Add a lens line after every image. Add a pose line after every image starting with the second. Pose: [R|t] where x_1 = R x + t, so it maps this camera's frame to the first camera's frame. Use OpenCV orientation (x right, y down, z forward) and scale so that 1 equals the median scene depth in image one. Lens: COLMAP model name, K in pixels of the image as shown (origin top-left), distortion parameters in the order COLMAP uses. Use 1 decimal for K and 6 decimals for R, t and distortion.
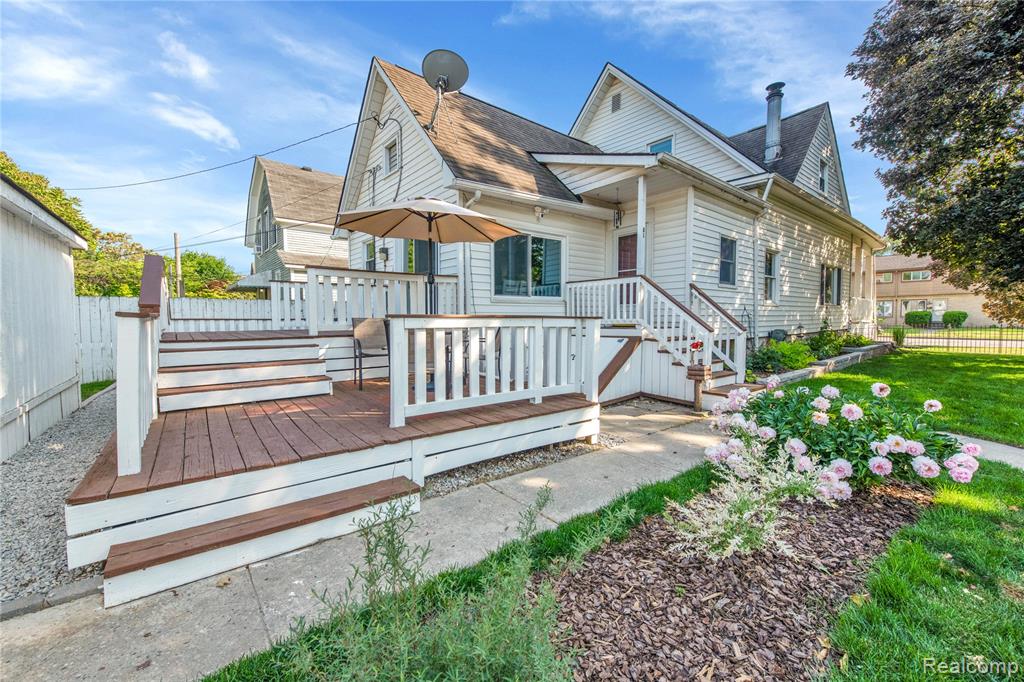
lens RADIAL K [[408.5, 0, 511.2], [0, 408.5, 314.2], [0, 0, 1]] dist [0.008547, 0.000023]
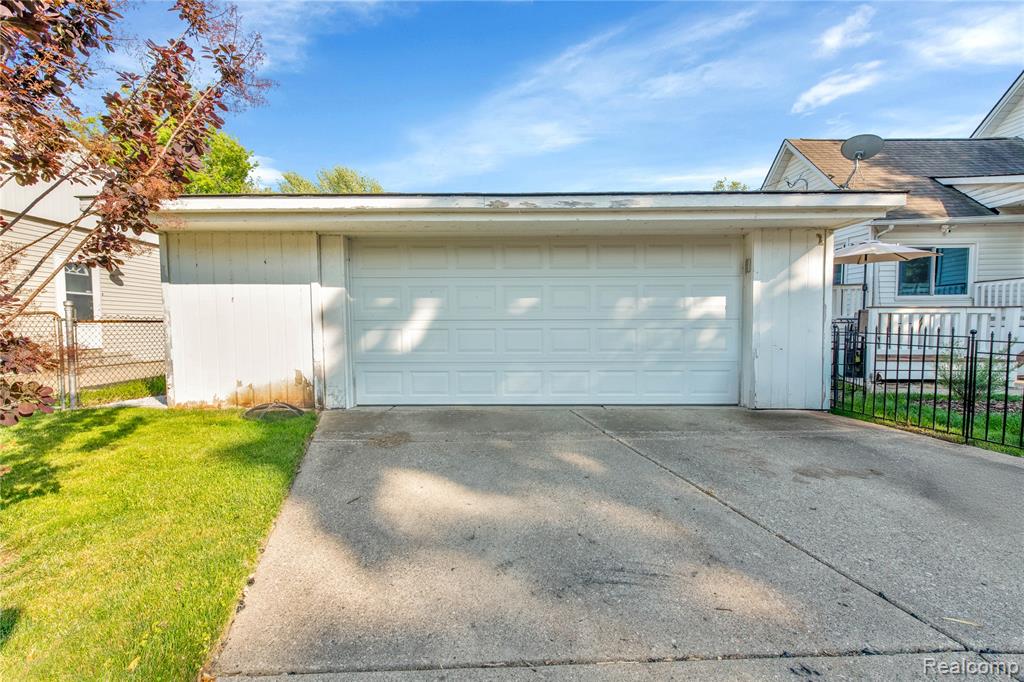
lens RADIAL K [[407.2, 0, 506.2], [0, 407.2, 341.3], [0, 0, 1]] dist [0.009466, 0.000147]
pose [[0.787425, 0.019114, -0.616114, -0.209578], [0.010227, 0.998976, 0.044063, 0.030870], [0.616325, -0.040997, 0.786424, -0.855969]]
